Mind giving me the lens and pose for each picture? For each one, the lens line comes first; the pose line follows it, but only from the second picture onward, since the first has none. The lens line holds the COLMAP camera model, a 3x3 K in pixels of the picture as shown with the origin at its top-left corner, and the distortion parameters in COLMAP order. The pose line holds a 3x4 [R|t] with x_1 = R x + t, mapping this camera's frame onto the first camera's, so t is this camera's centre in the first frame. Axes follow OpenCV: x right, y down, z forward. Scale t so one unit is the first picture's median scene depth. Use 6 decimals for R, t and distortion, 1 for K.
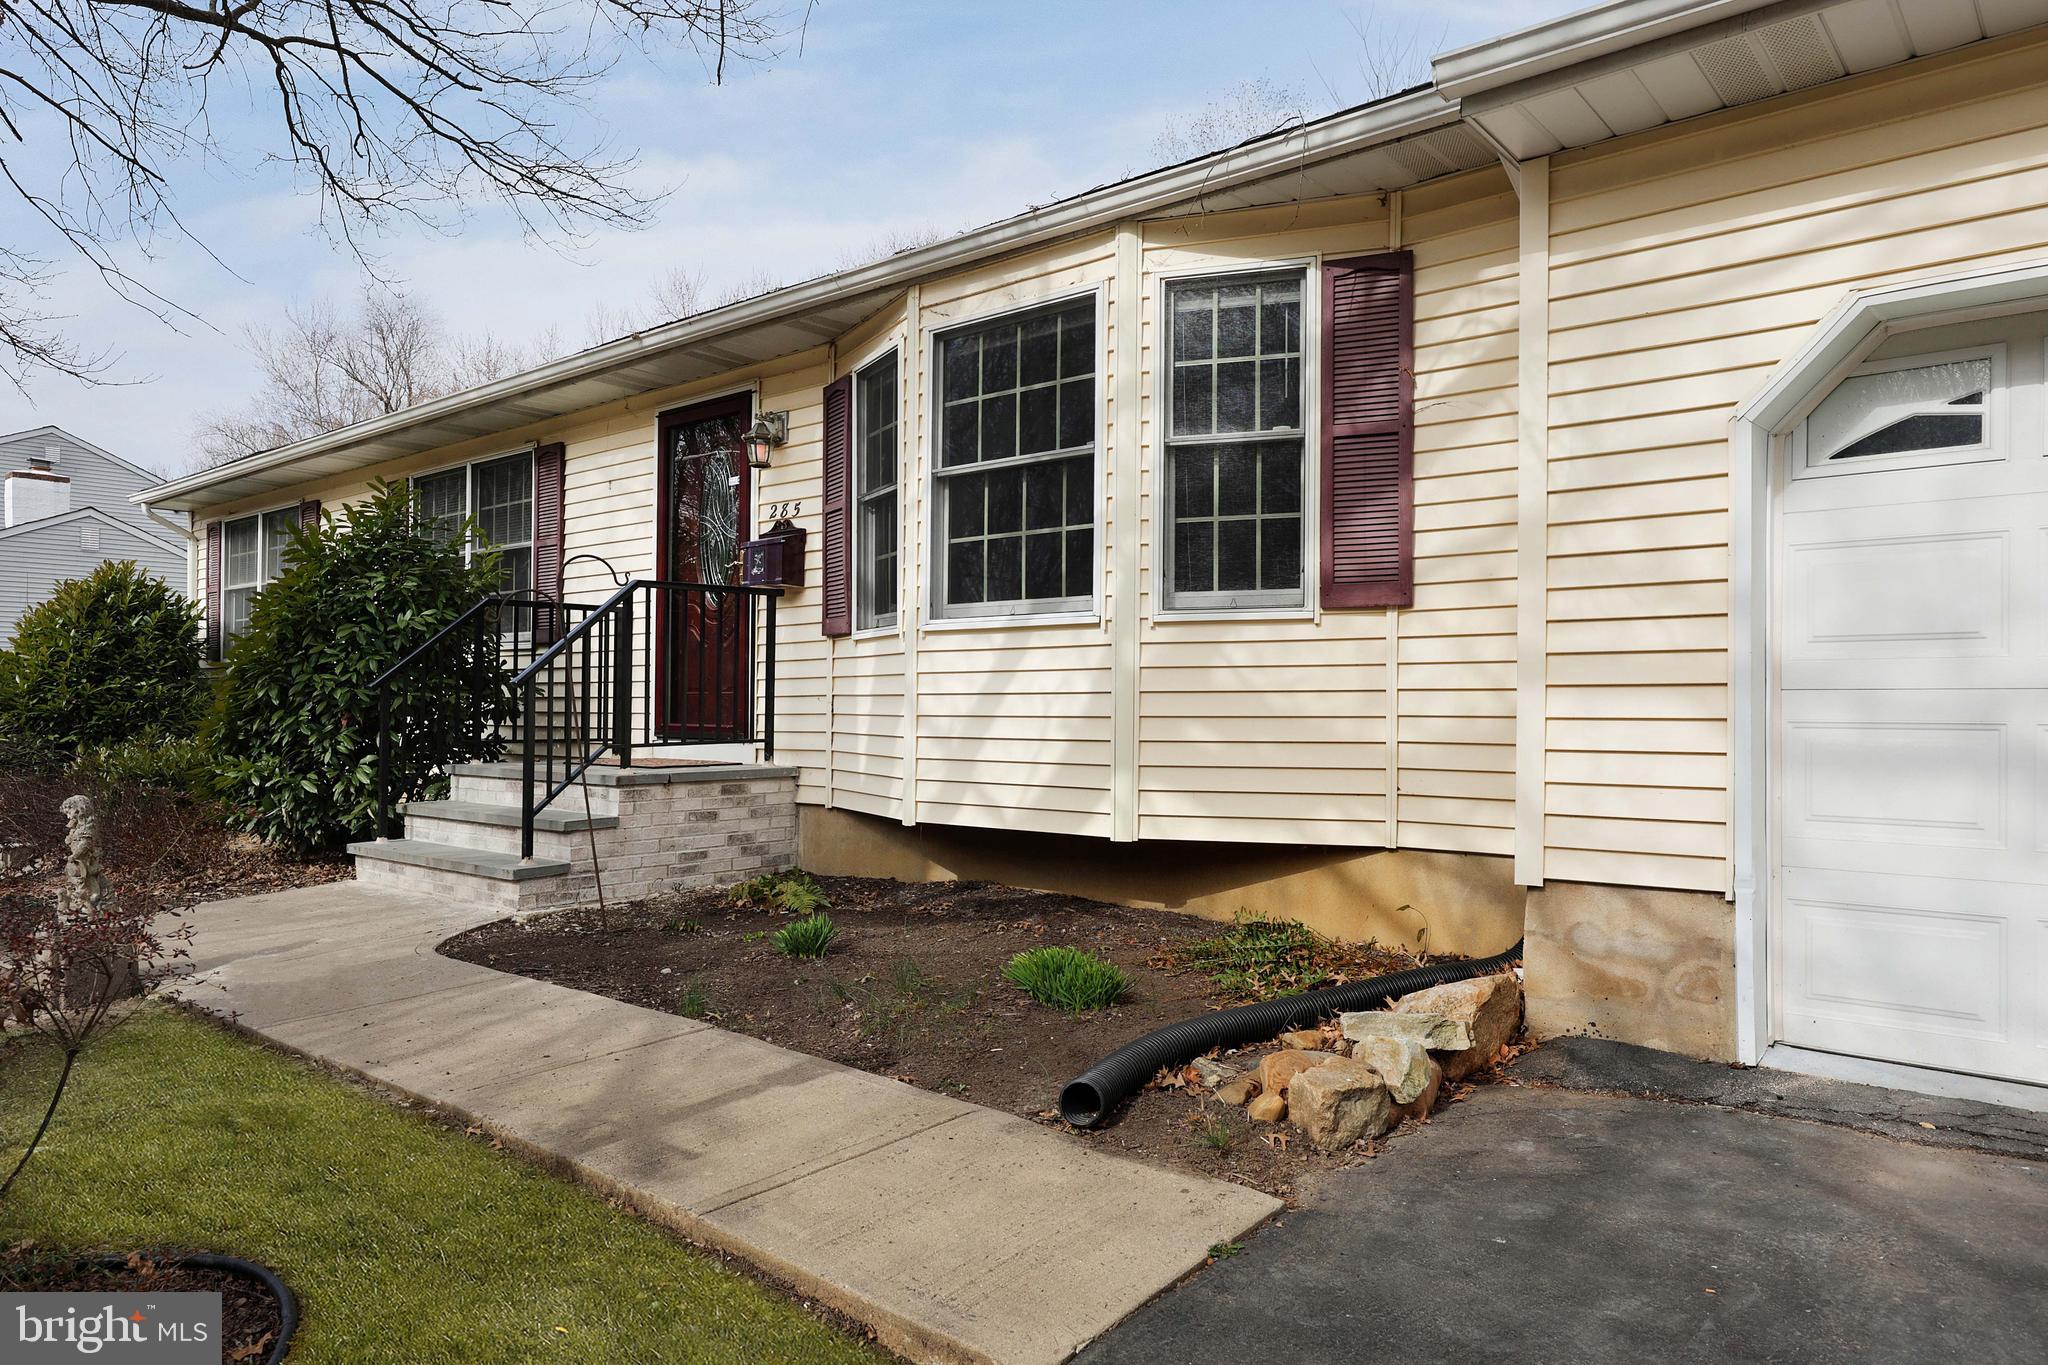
lens RADIAL K [[1338.6, 0, 1025.4], [0, 1338.6, 671.1], [0, 0, 1]] dist [0.007259, -0.002068]
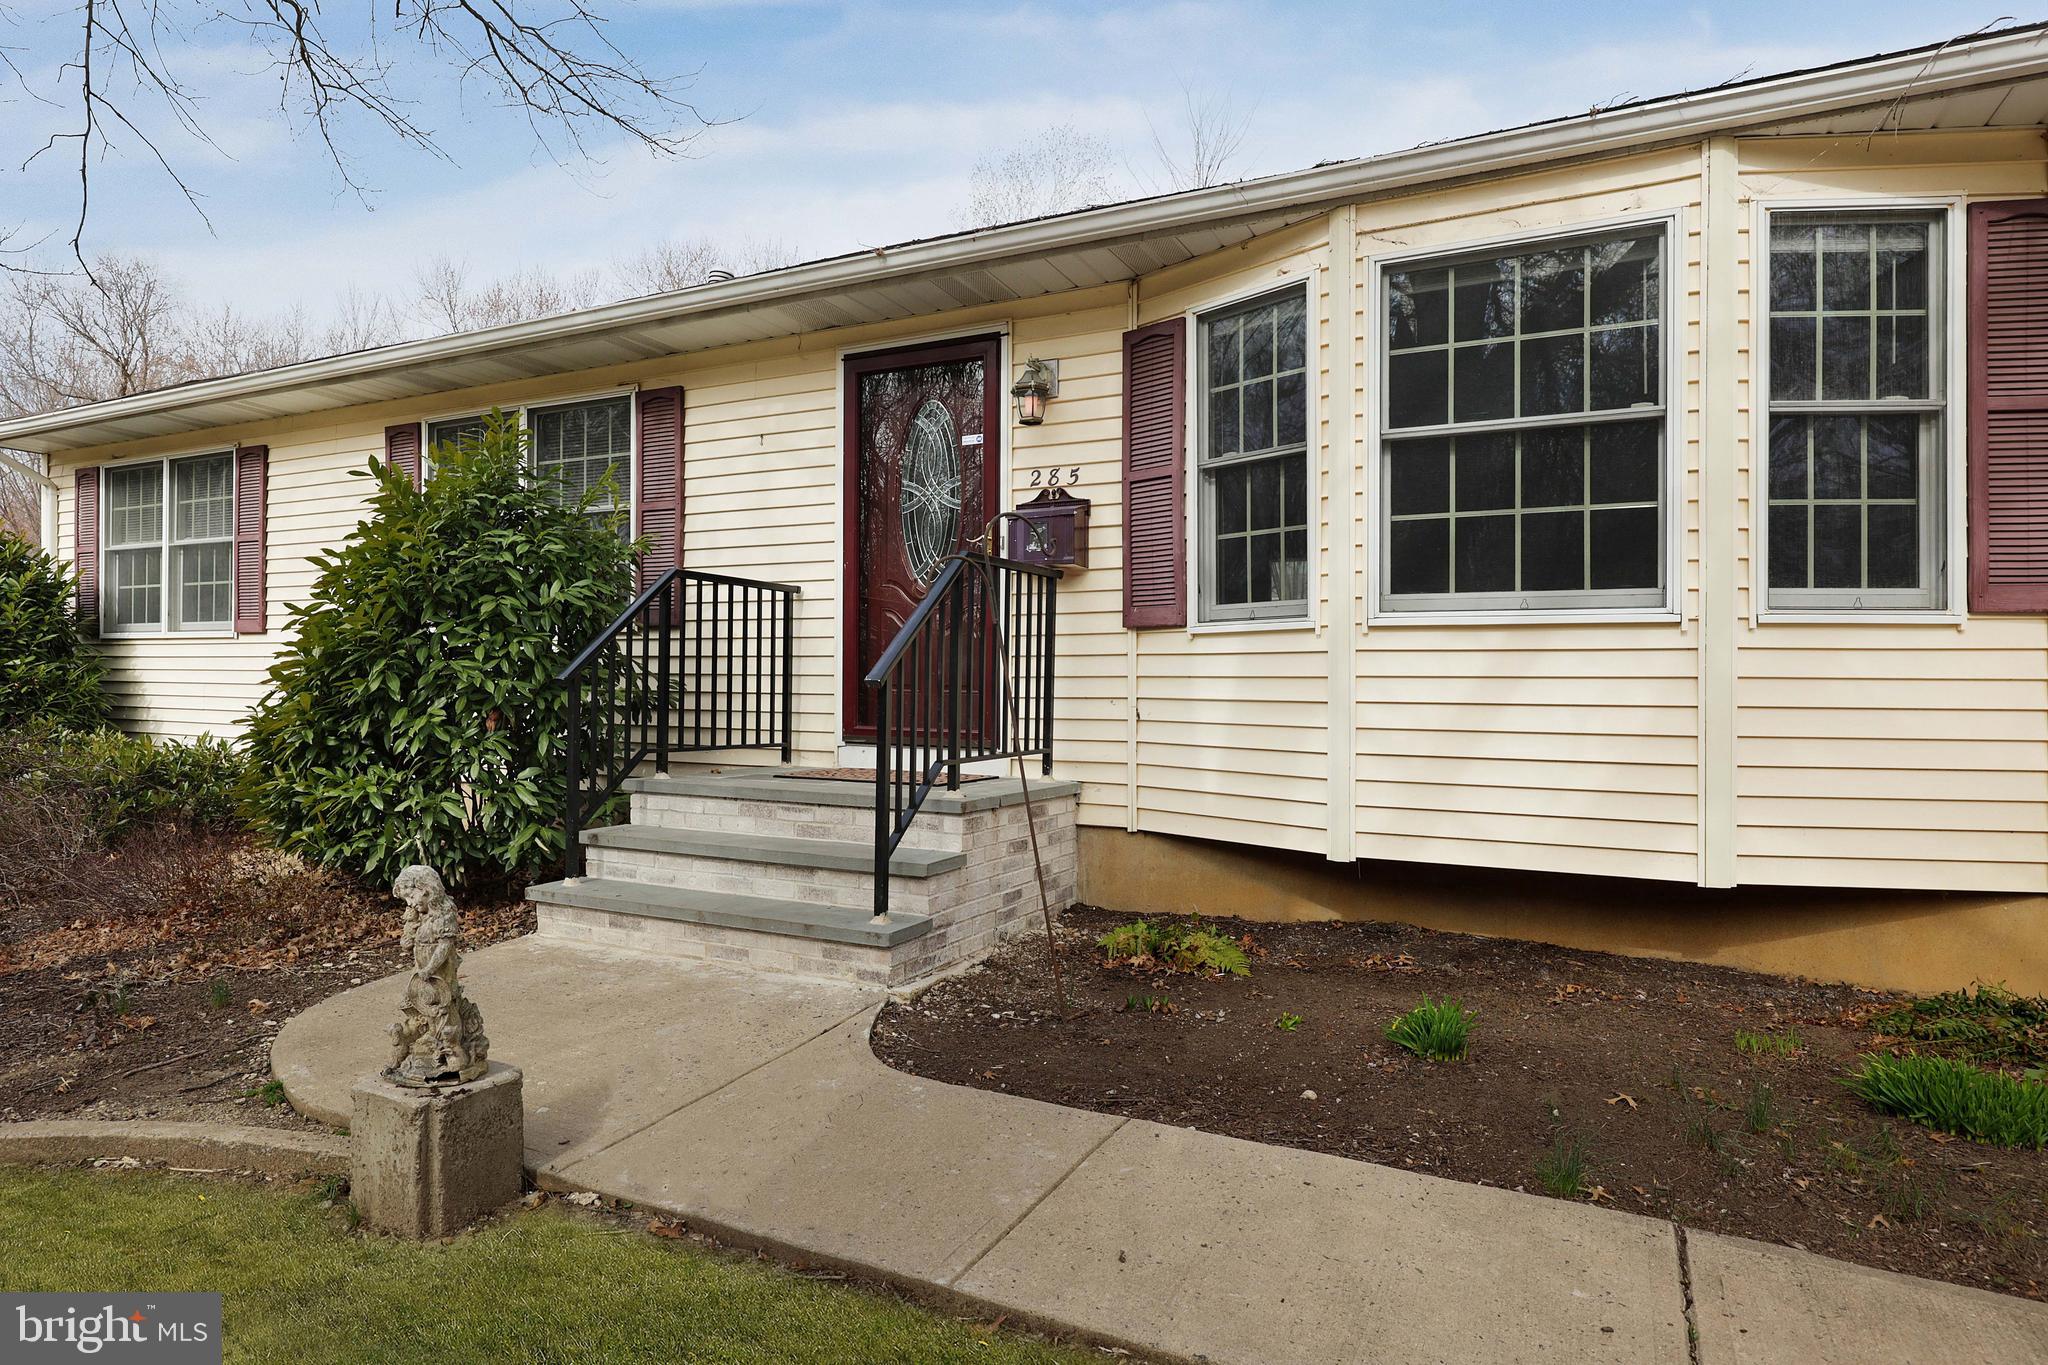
lens RADIAL K [[1189.6, 0, 1026.3], [0, 1189.6, 682.3], [0, 0, 1]] dist [0.002706, 0.000320]
pose [[0.974333, 0.015091, 0.224606, -0.383873], [-0.018937, 0.999708, 0.014983, -0.001803], [-0.224314, -0.018851, 0.974335, 0.287613]]
